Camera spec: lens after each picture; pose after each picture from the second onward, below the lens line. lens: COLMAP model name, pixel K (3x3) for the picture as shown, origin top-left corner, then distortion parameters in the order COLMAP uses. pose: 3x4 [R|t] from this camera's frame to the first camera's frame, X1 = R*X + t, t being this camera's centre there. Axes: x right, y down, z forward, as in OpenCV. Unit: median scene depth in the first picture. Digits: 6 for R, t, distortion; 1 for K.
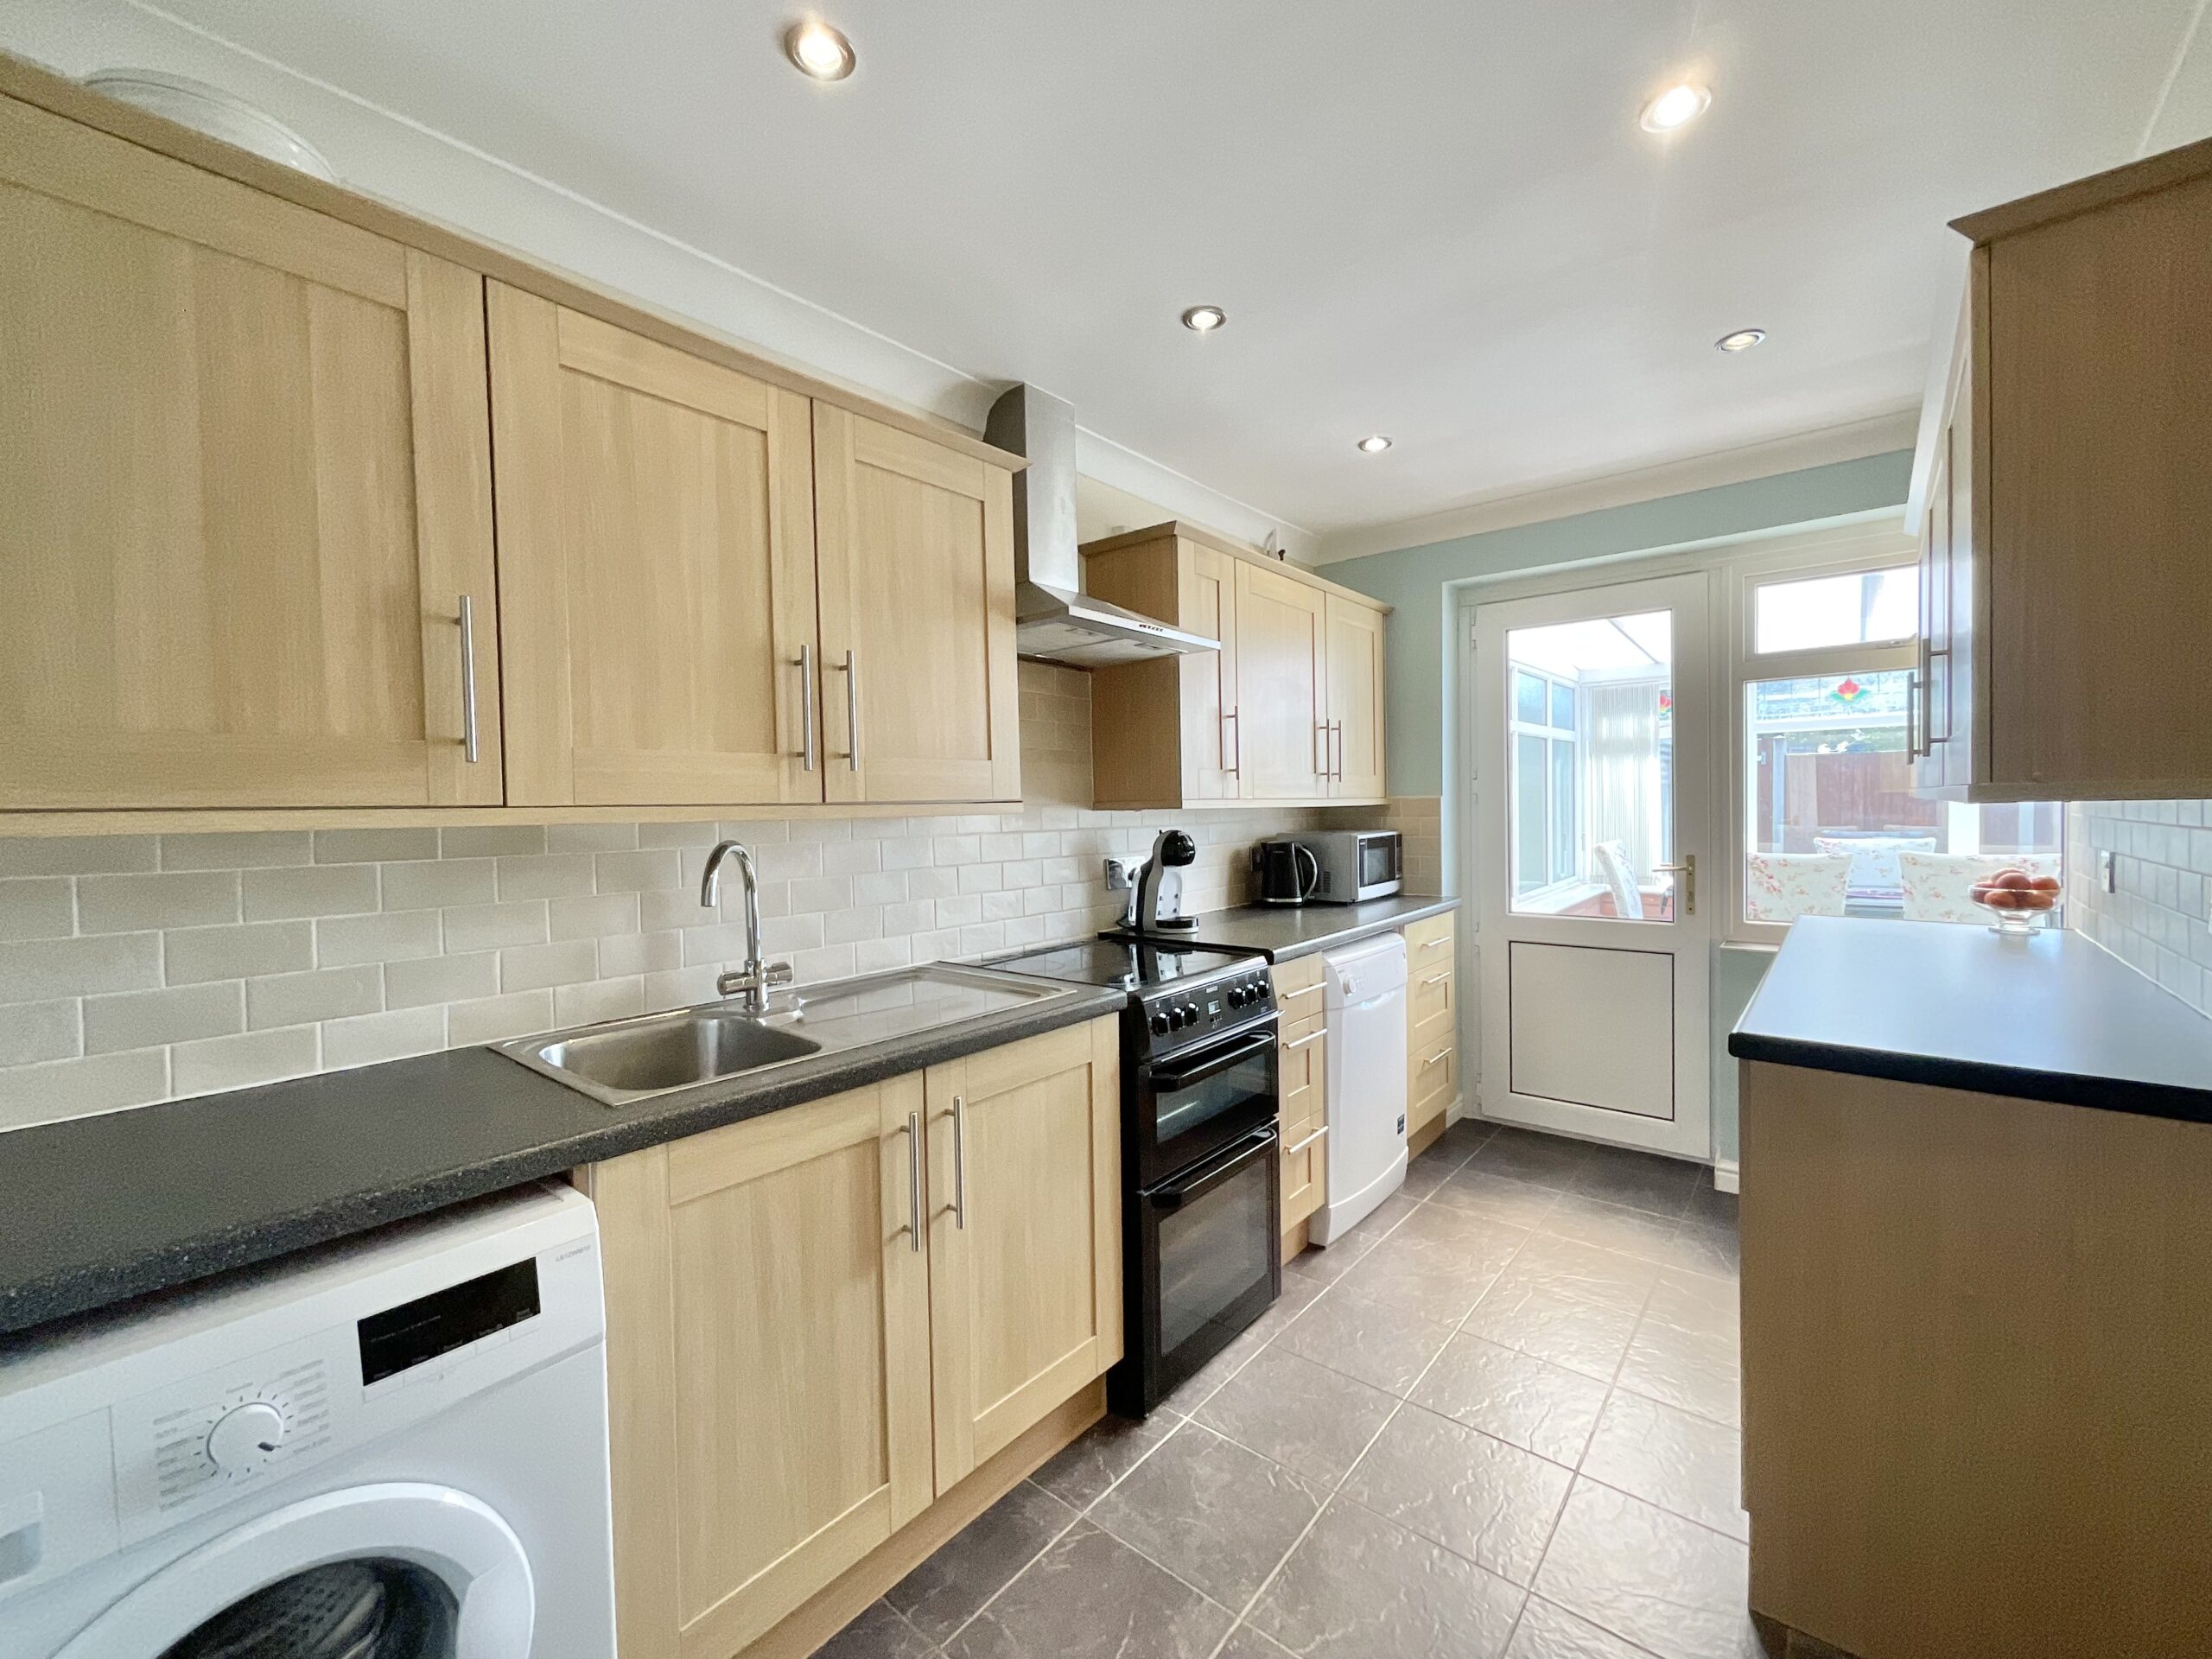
lens RADIAL K [[898.0, 0, 1111.7], [0, 898.0, 832.0], [0, 0, 1]] dist [-0.003926, 0.001135]
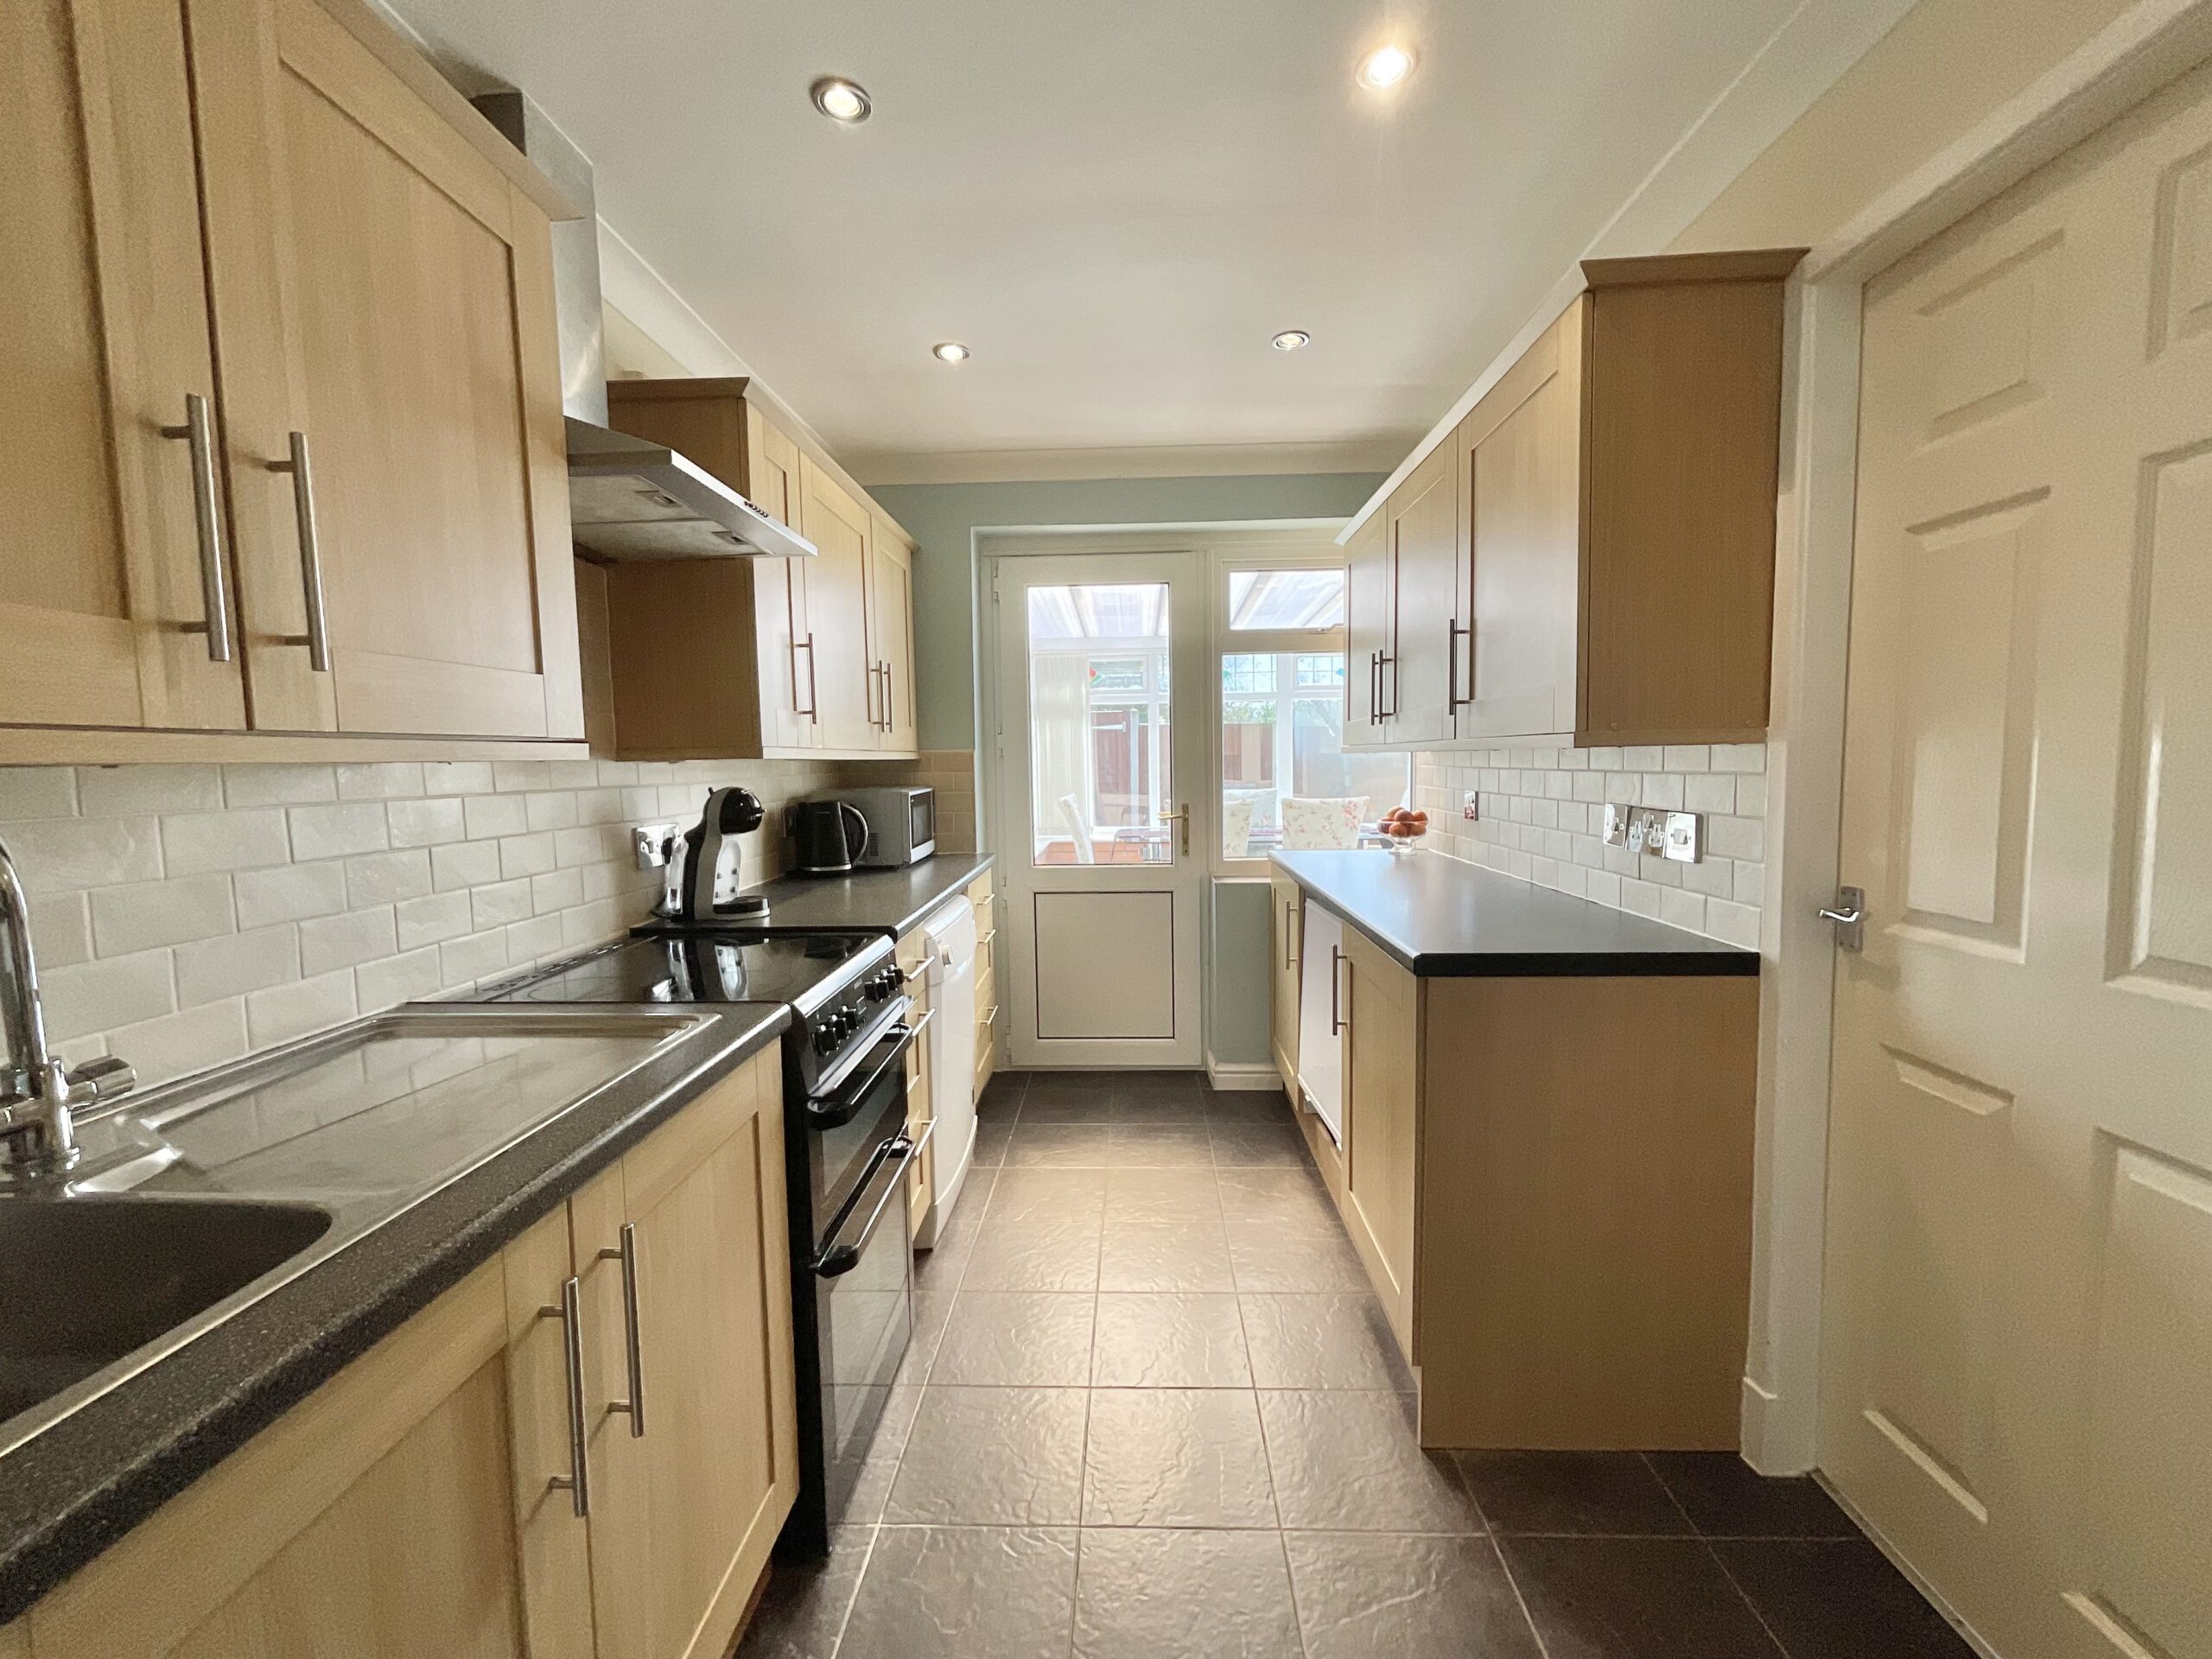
lens RADIAL K [[898.0, 0, 1101.5], [0, 898.0, 828.9], [0, 0, 1]] dist [-0.003926, 0.001135]
pose [[0.795147, -0.042328, 0.604938, -0.155146], [0.019623, 0.998835, 0.044096, 0.006191], [-0.606100, -0.023193, 0.795050, 0.194746]]
